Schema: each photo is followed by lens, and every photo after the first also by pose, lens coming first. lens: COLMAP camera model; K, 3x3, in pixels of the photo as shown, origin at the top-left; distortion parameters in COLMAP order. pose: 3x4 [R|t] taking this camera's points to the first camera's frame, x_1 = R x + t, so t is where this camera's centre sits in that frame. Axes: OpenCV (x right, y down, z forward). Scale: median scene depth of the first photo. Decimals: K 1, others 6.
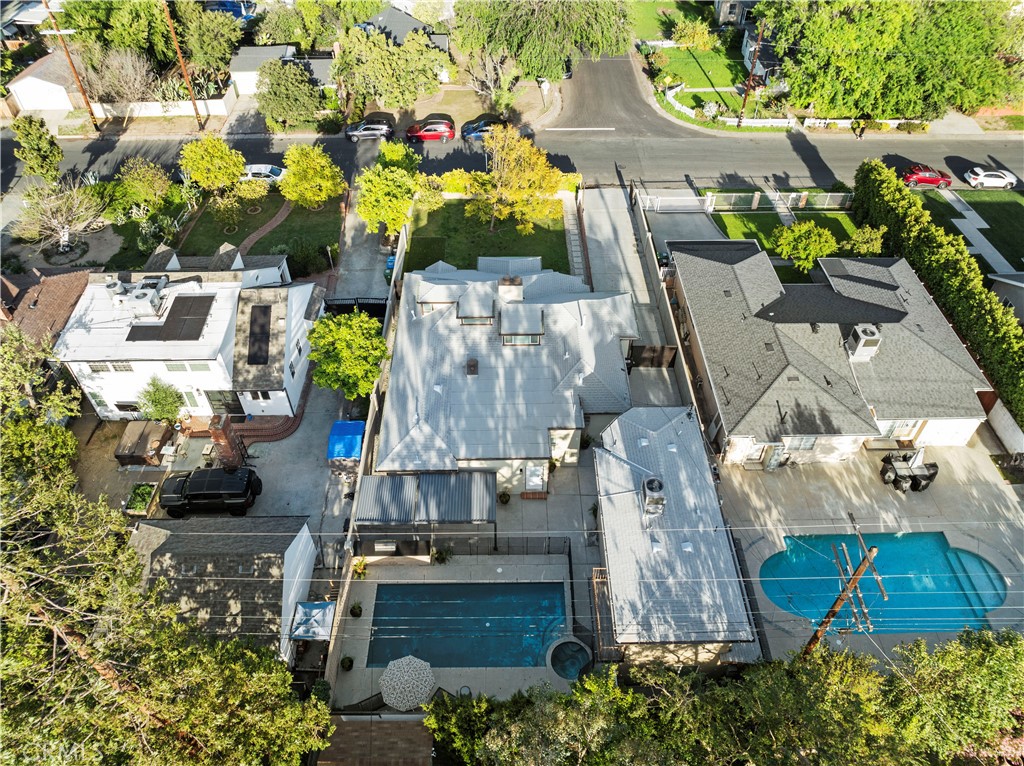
lens RADIAL K [[720.1, 0, 512.0], [0, 720.1, 383.0], [0, 0, 1]] dist [-0.042138, 0.007756]
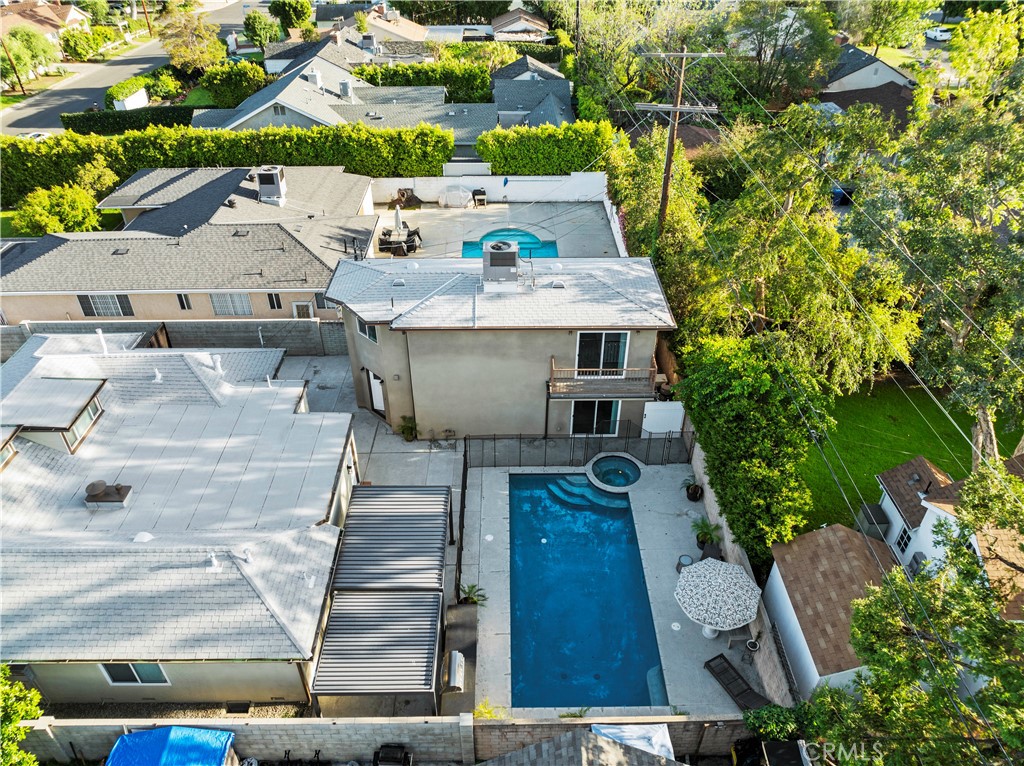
lens RADIAL K [[720.1, 0, 512.0], [0, 720.1, 383.0], [0, 0, 1]] dist [-0.042138, 0.007756]
pose [[-0.004093, -0.579380, 0.815047, -0.419083], [0.696650, 0.583072, 0.417979, -0.077283], [-0.717400, 0.569513, 0.401239, 0.548507]]
